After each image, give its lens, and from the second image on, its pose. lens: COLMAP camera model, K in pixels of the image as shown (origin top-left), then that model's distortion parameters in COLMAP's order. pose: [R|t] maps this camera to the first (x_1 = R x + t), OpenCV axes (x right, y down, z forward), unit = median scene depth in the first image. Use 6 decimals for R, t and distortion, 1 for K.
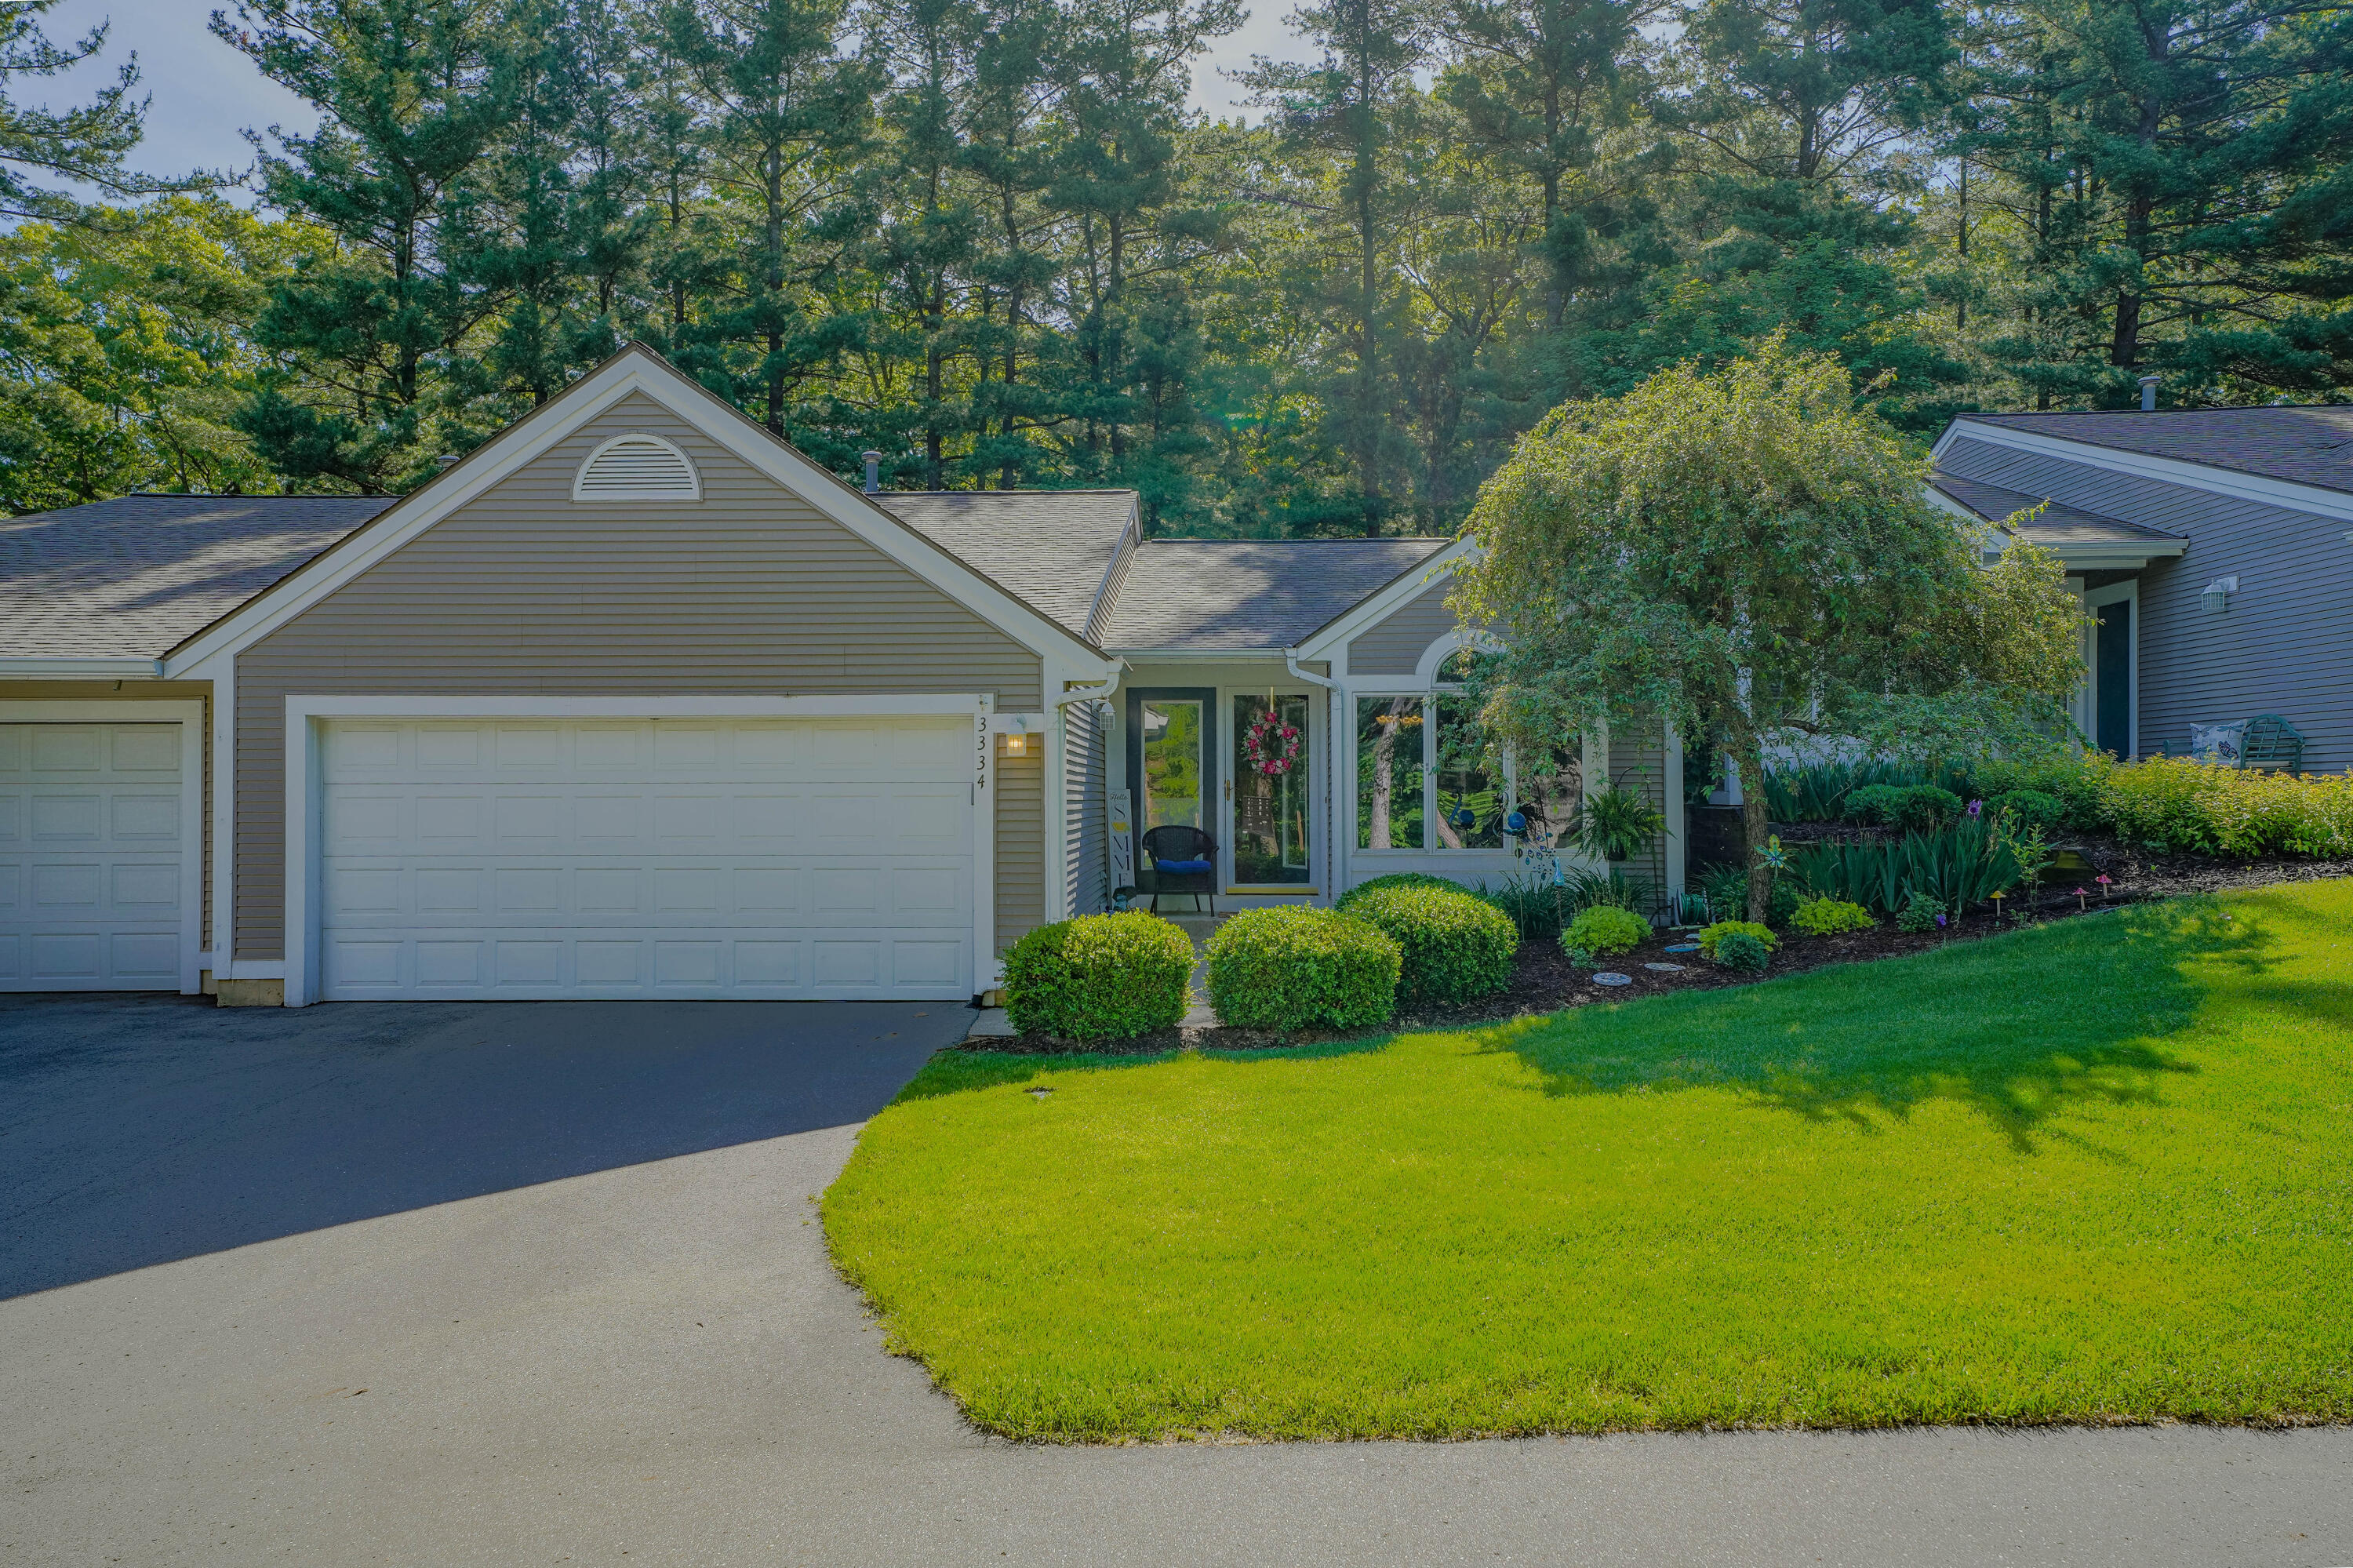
lens RADIAL K [[1611.7, 0, 1176.5], [0, 1611.7, 784.0], [0, 0, 1]] dist [0.008476, 0.075044]
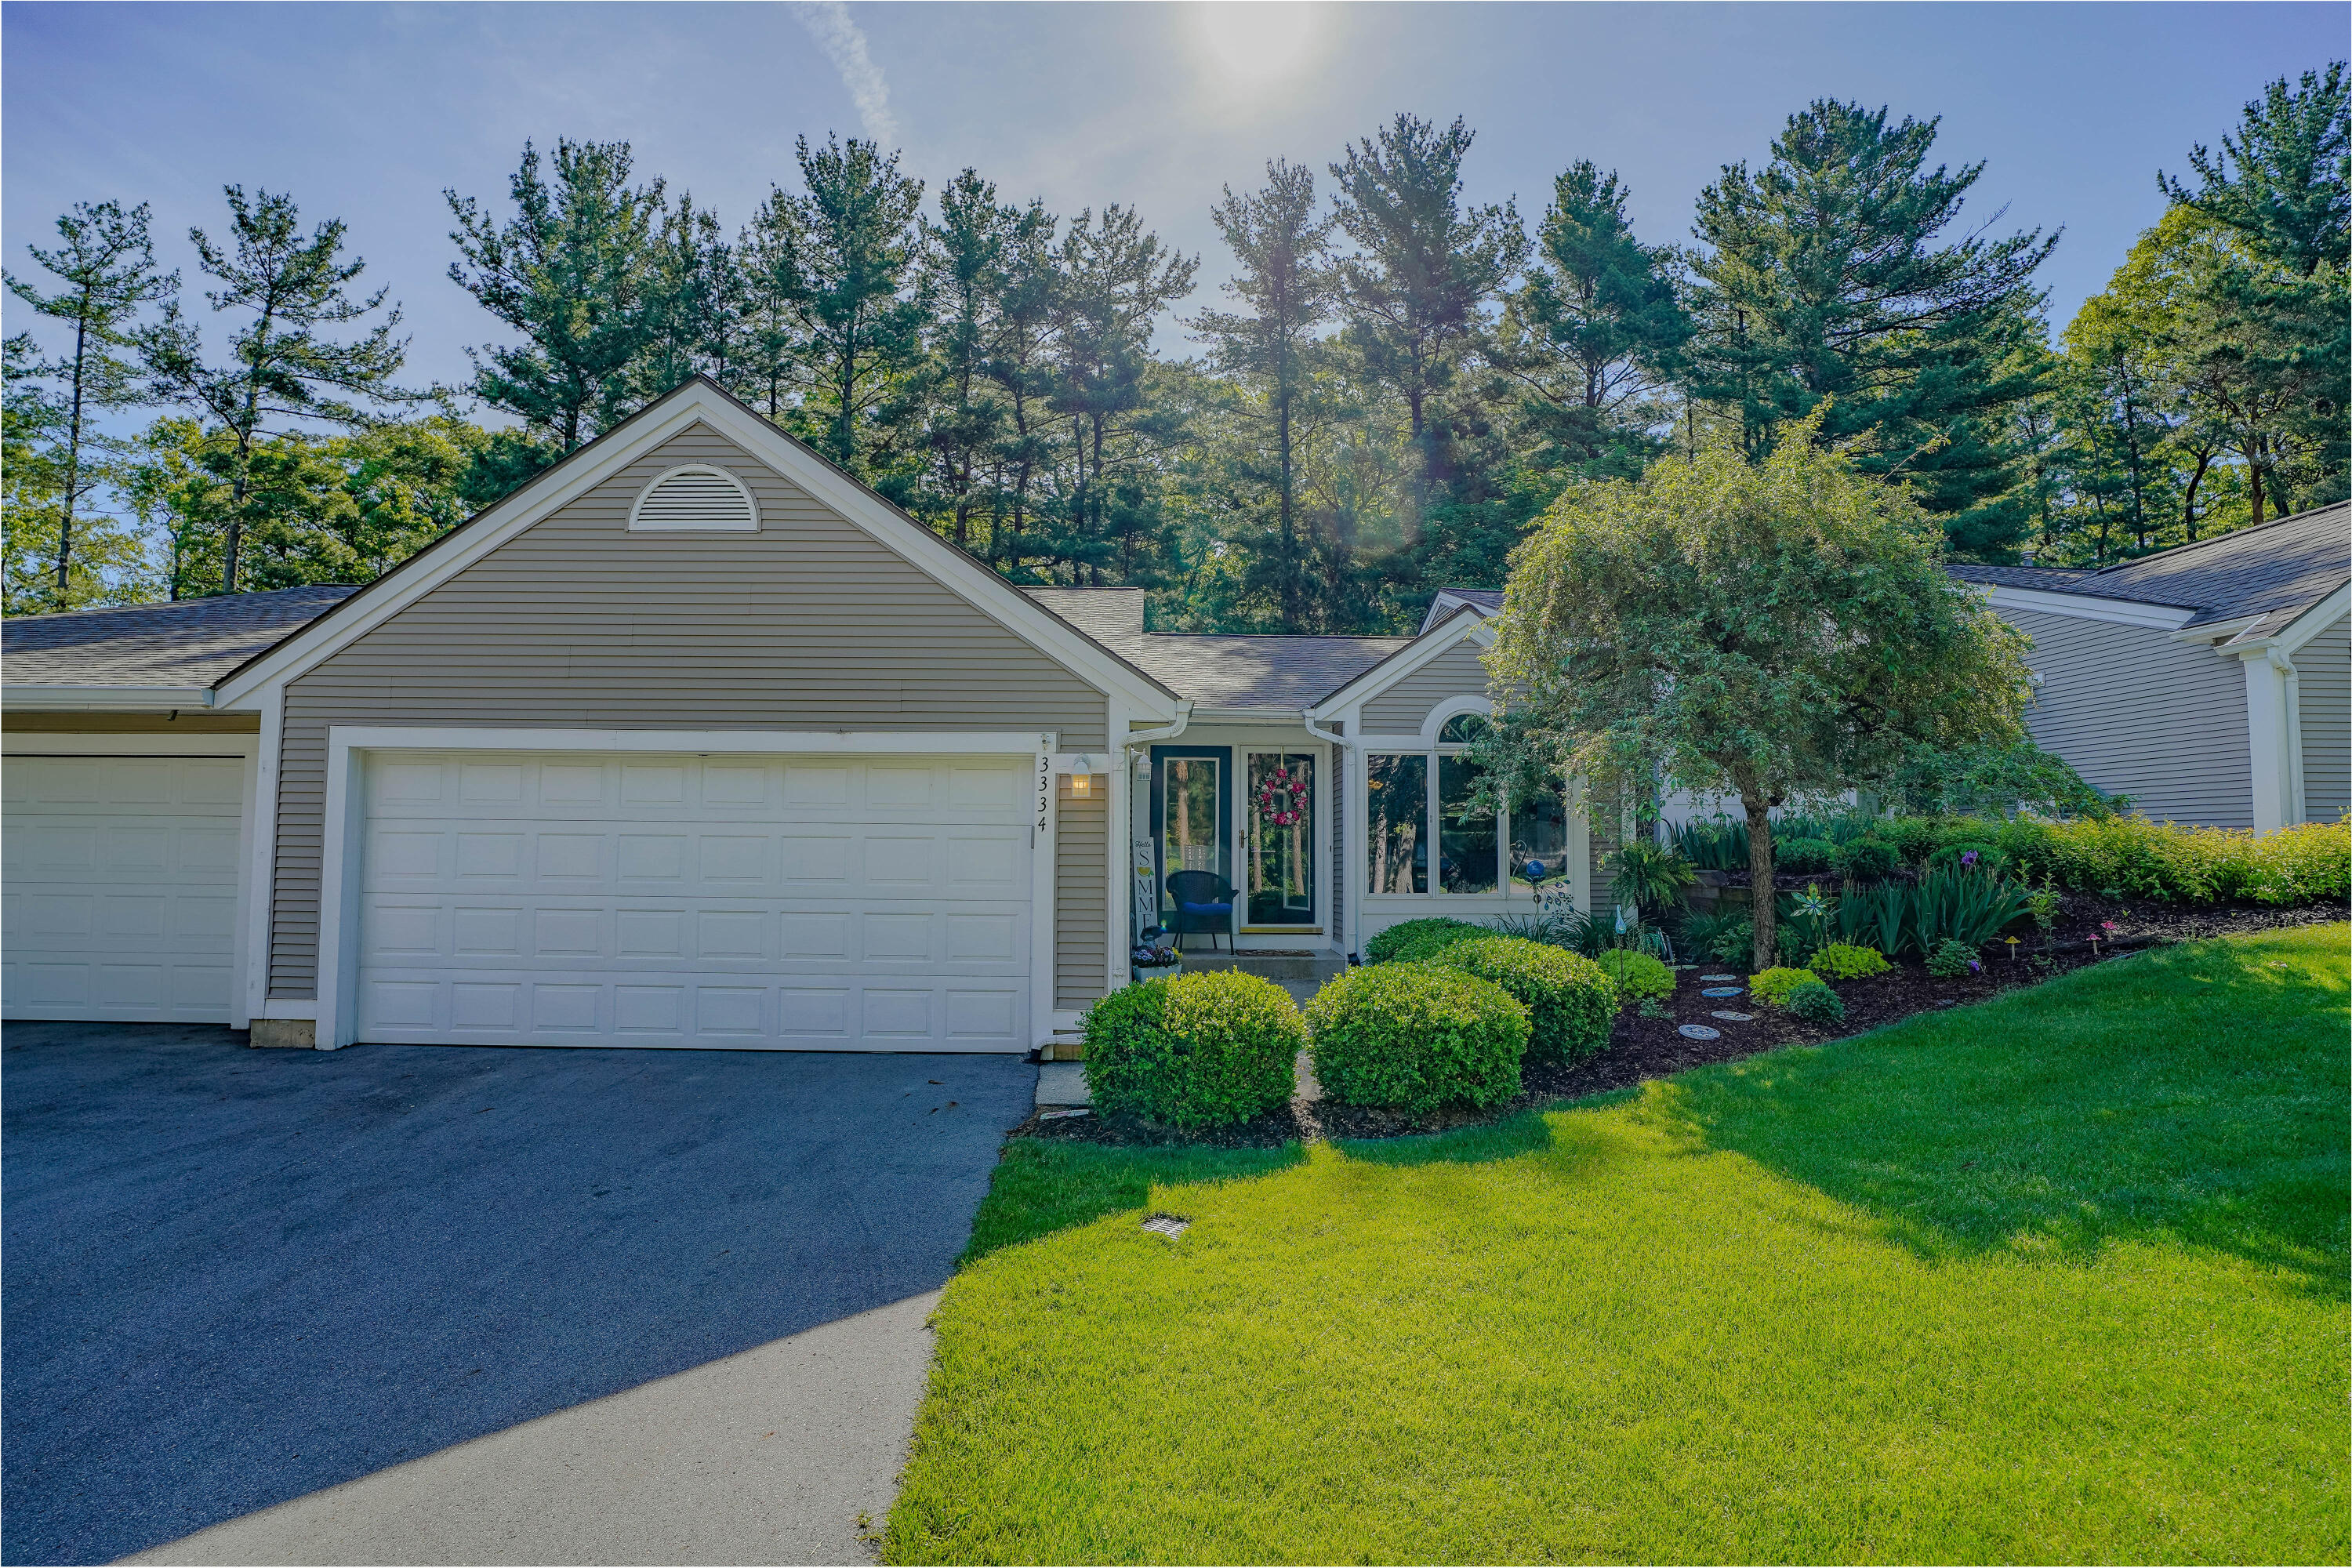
lens RADIAL K [[1087.1, 0, 1176.6], [0, 1087.1, 780.0], [0, 0, 1]] dist [-0.072502, 0.020427]
pose [[0.997894, 0.013705, 0.063400, -0.079383], [-0.010205, 0.998423, -0.055198, 0.006925], [-0.064057, 0.054434, 0.996461, 0.336569]]
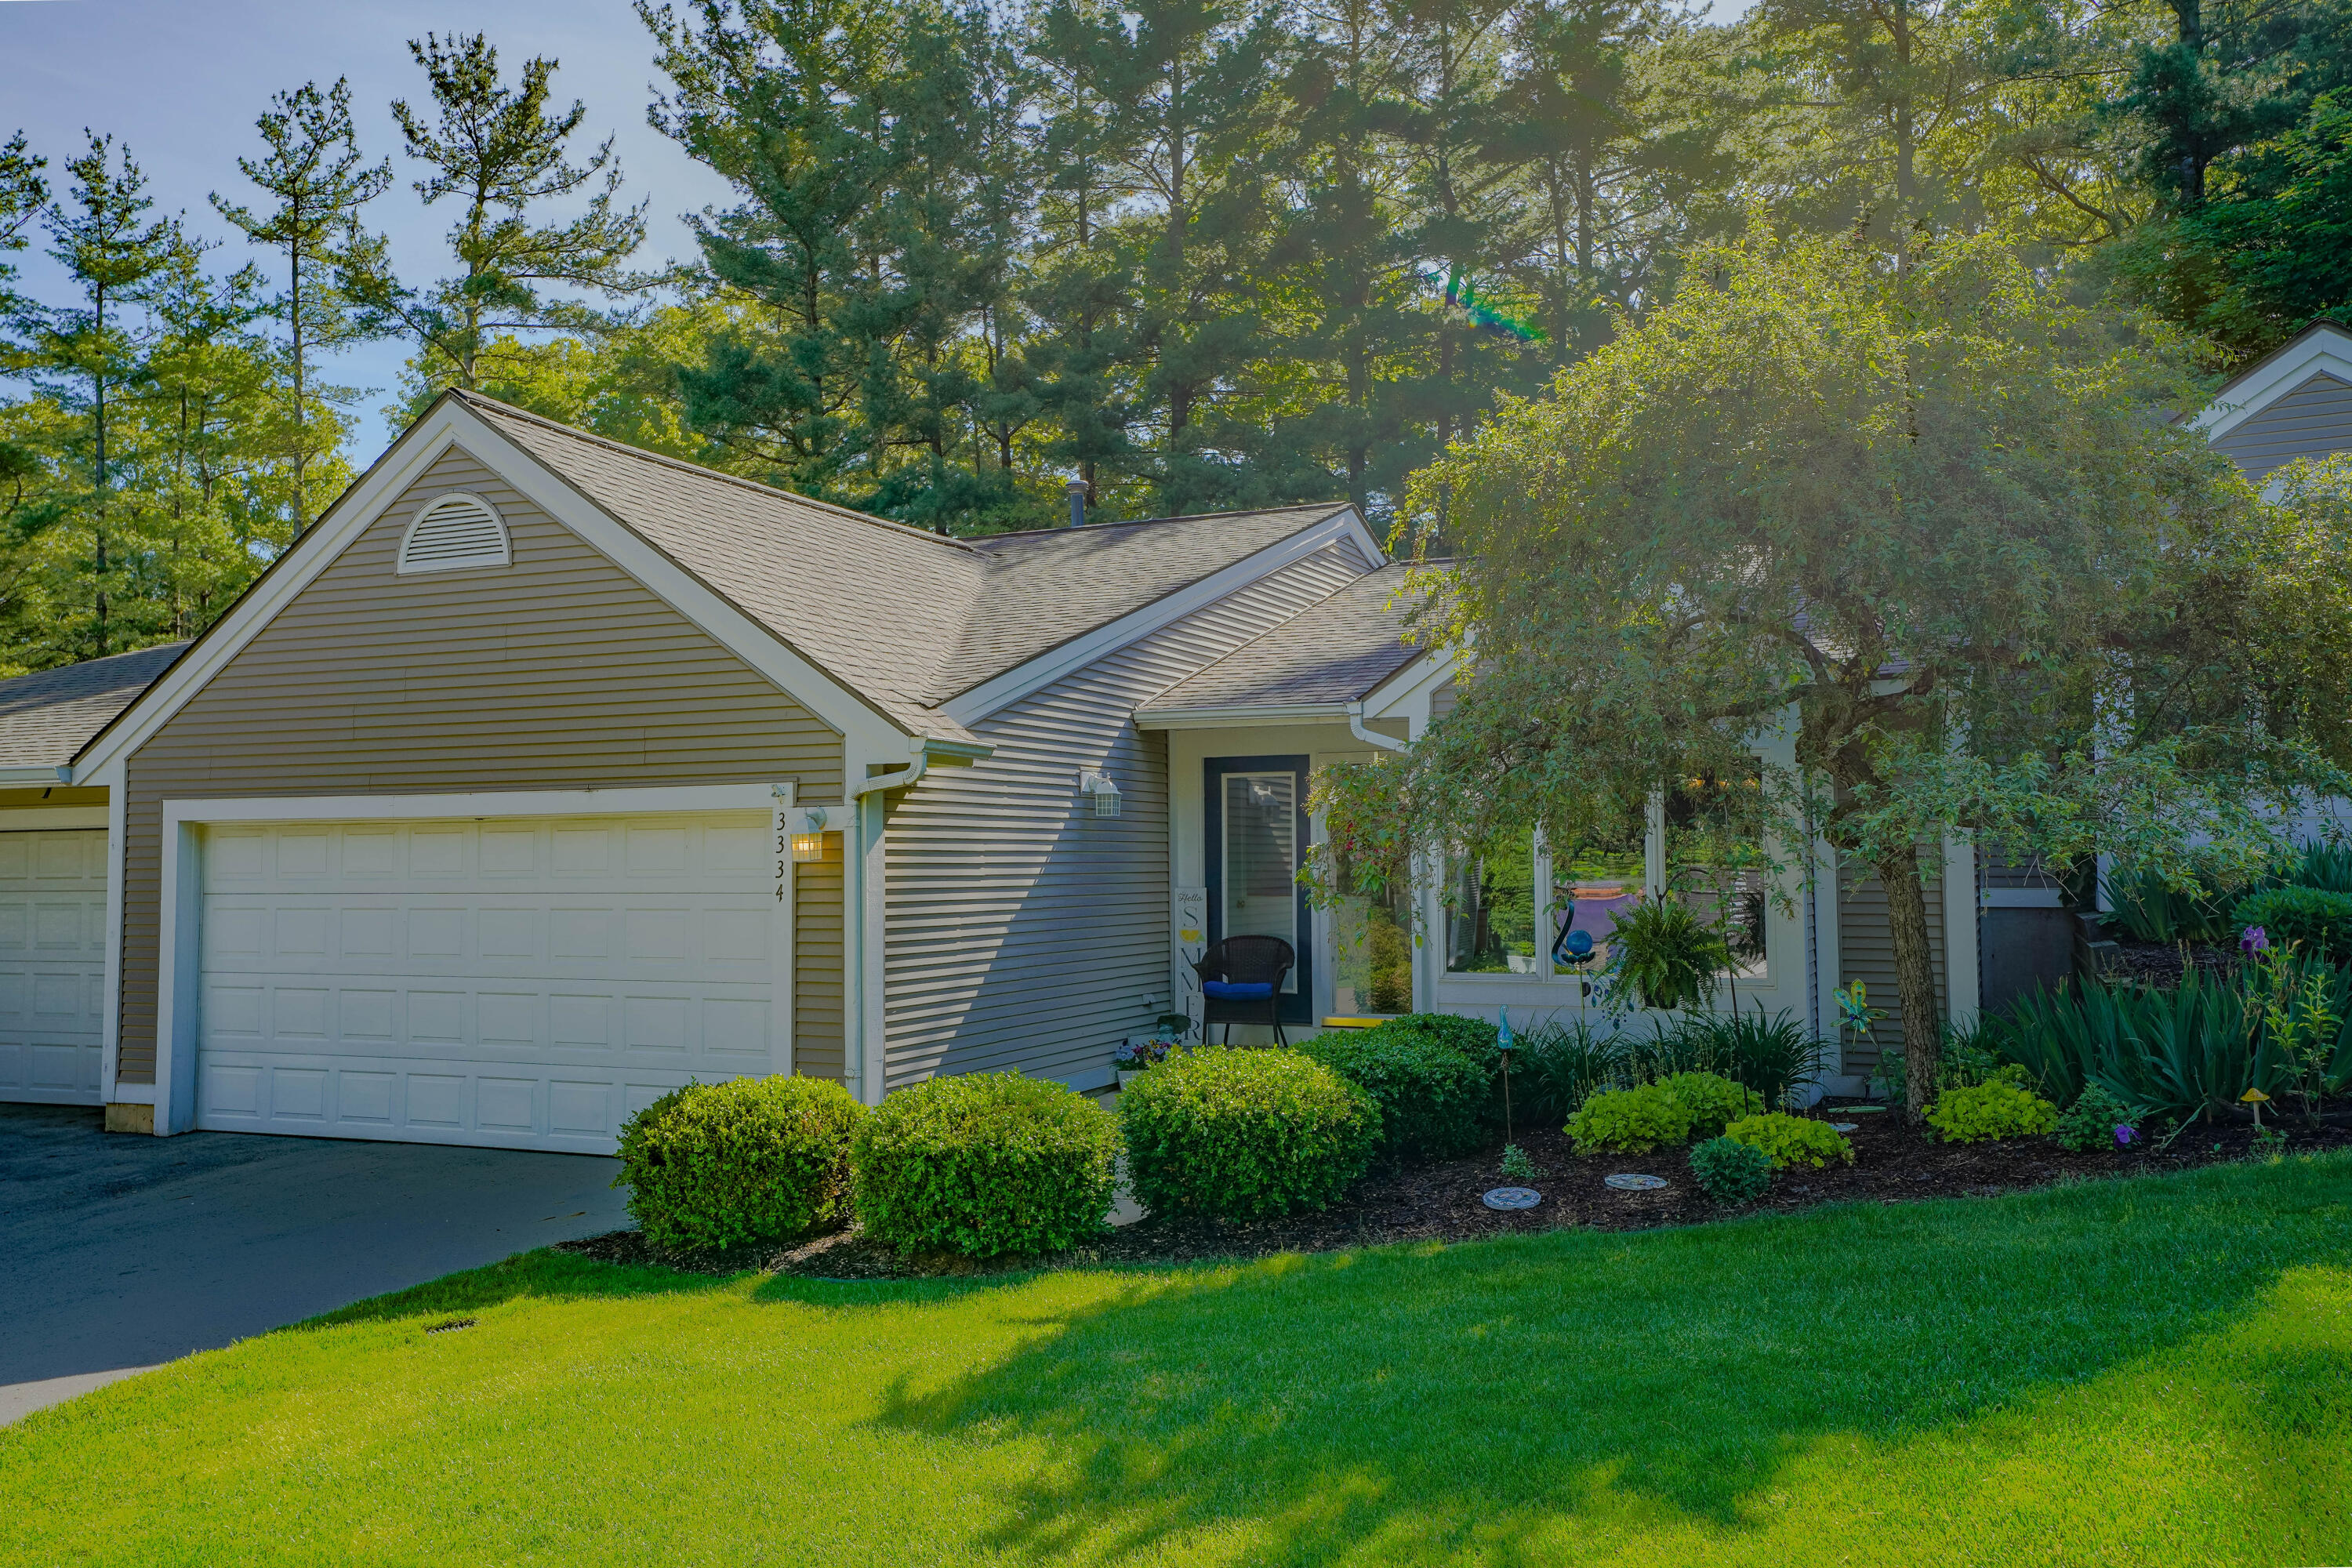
lens RADIAL K [[1846.3, 0, 1176.0], [0, 1846.3, 784.0], [0, 0, 1]] dist [0.002318, 0.119574]
pose [[0.925337, -0.020332, -0.378600, 0.390191], [0.007761, 0.999368, -0.034700, -0.021202], [0.379066, 0.029170, 0.924910, 0.218269]]
